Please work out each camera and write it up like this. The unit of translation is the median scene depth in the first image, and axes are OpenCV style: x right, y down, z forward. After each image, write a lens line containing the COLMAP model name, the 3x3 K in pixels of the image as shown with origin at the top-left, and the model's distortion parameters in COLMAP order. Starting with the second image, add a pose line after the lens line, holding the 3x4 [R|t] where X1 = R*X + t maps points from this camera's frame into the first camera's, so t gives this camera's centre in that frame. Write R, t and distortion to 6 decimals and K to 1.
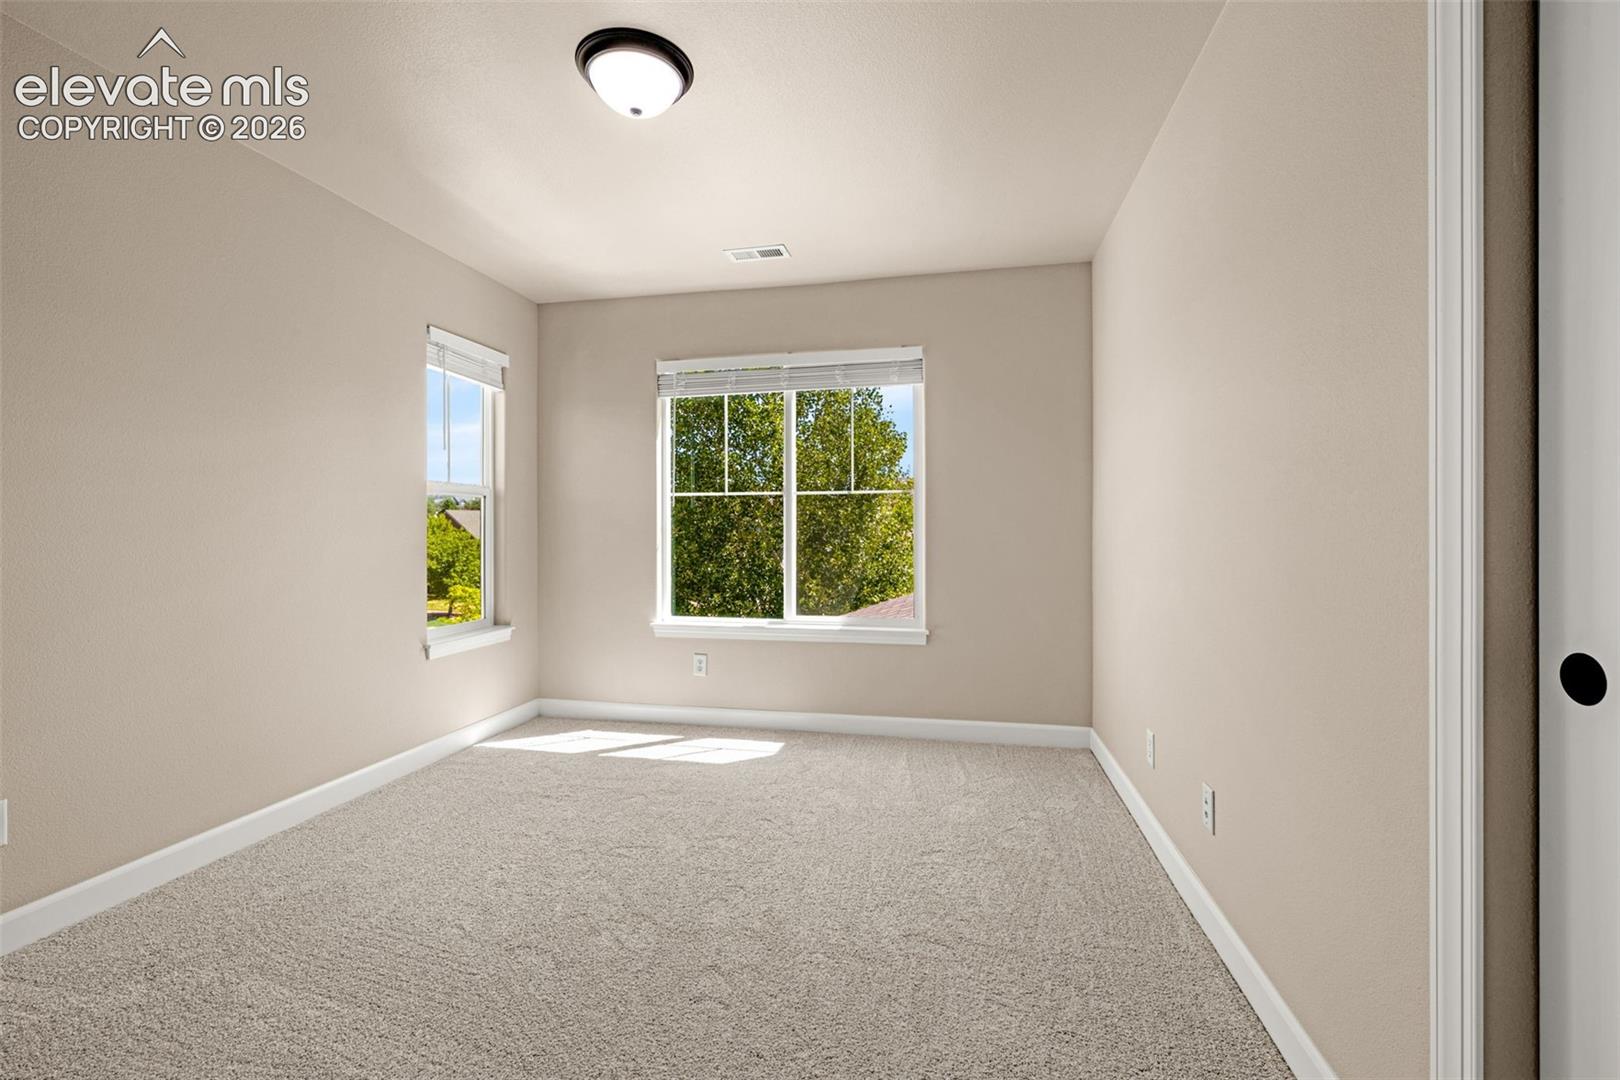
lens RADIAL K [[654.4, 0, 807.7], [0, 654.4, 522.7], [0, 0, 1]] dist [0.001012, 0.000002]
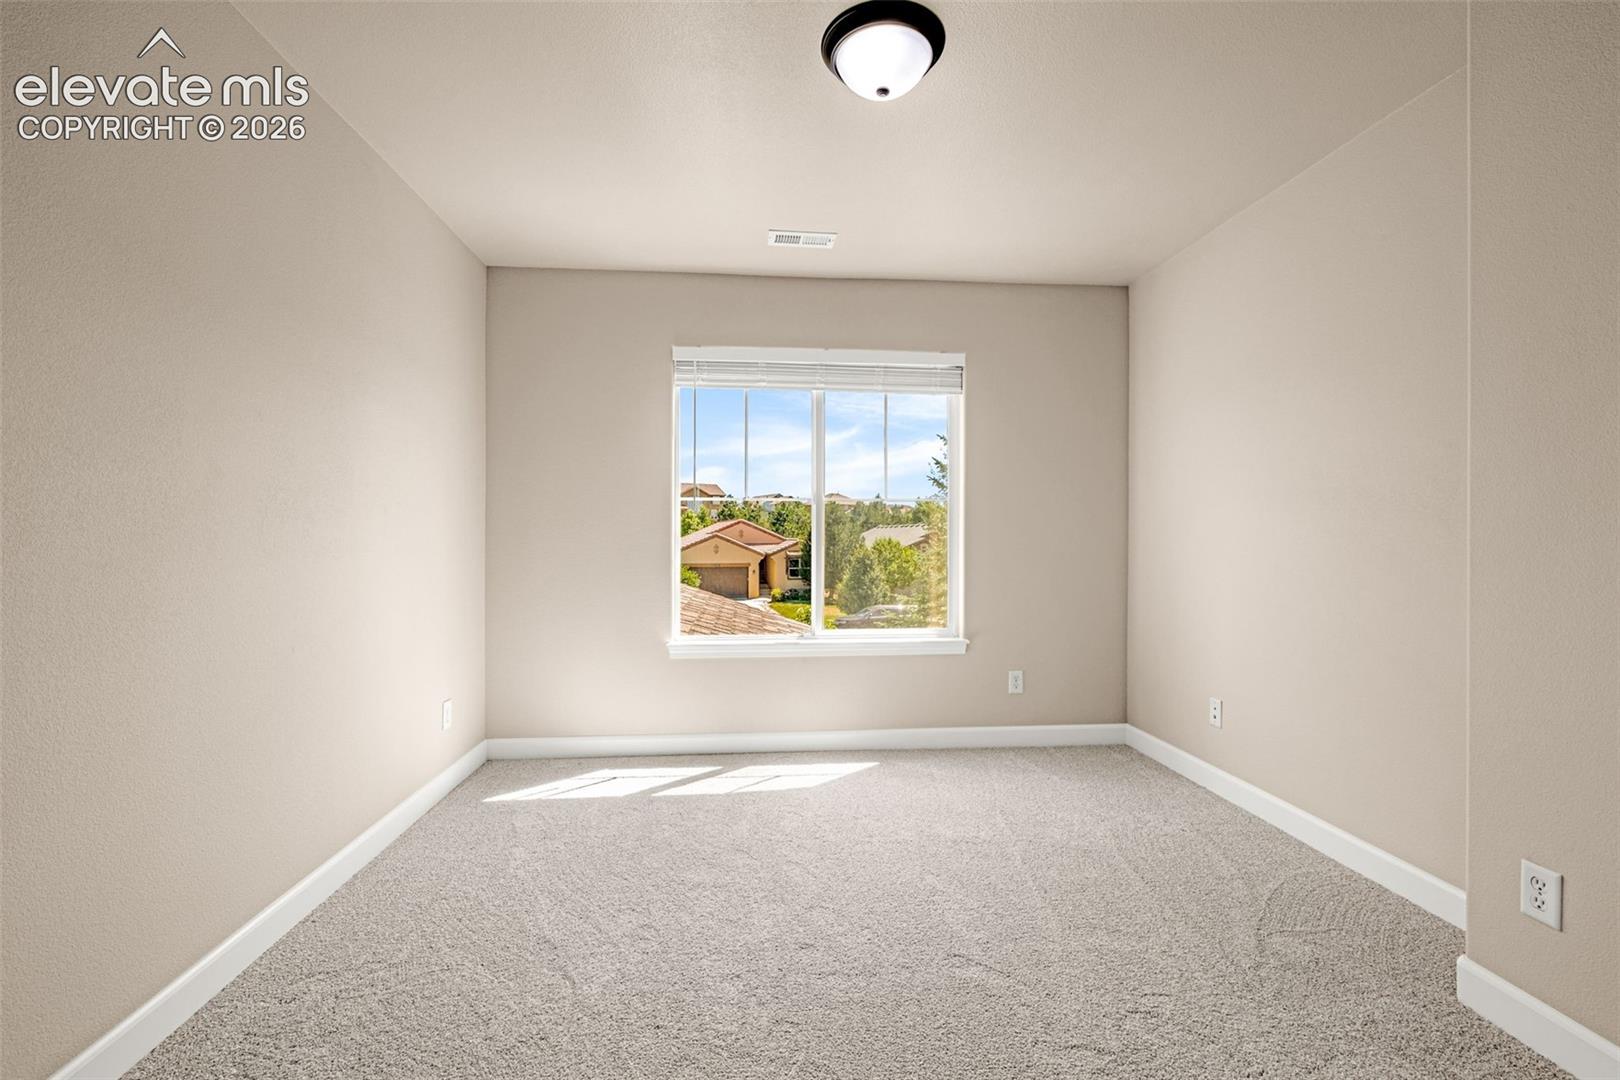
lens RADIAL K [[685.1, 0, 816.6], [0, 685.1, 543.5], [0, 0, 1]] dist [0.001956, 0.000183]
pose [[0.961238, 0.000904, 0.275719, -0.330396], [-0.006077, 0.999821, 0.017907, 0.000594], [-0.275654, -0.018888, 0.961071, 0.061196]]
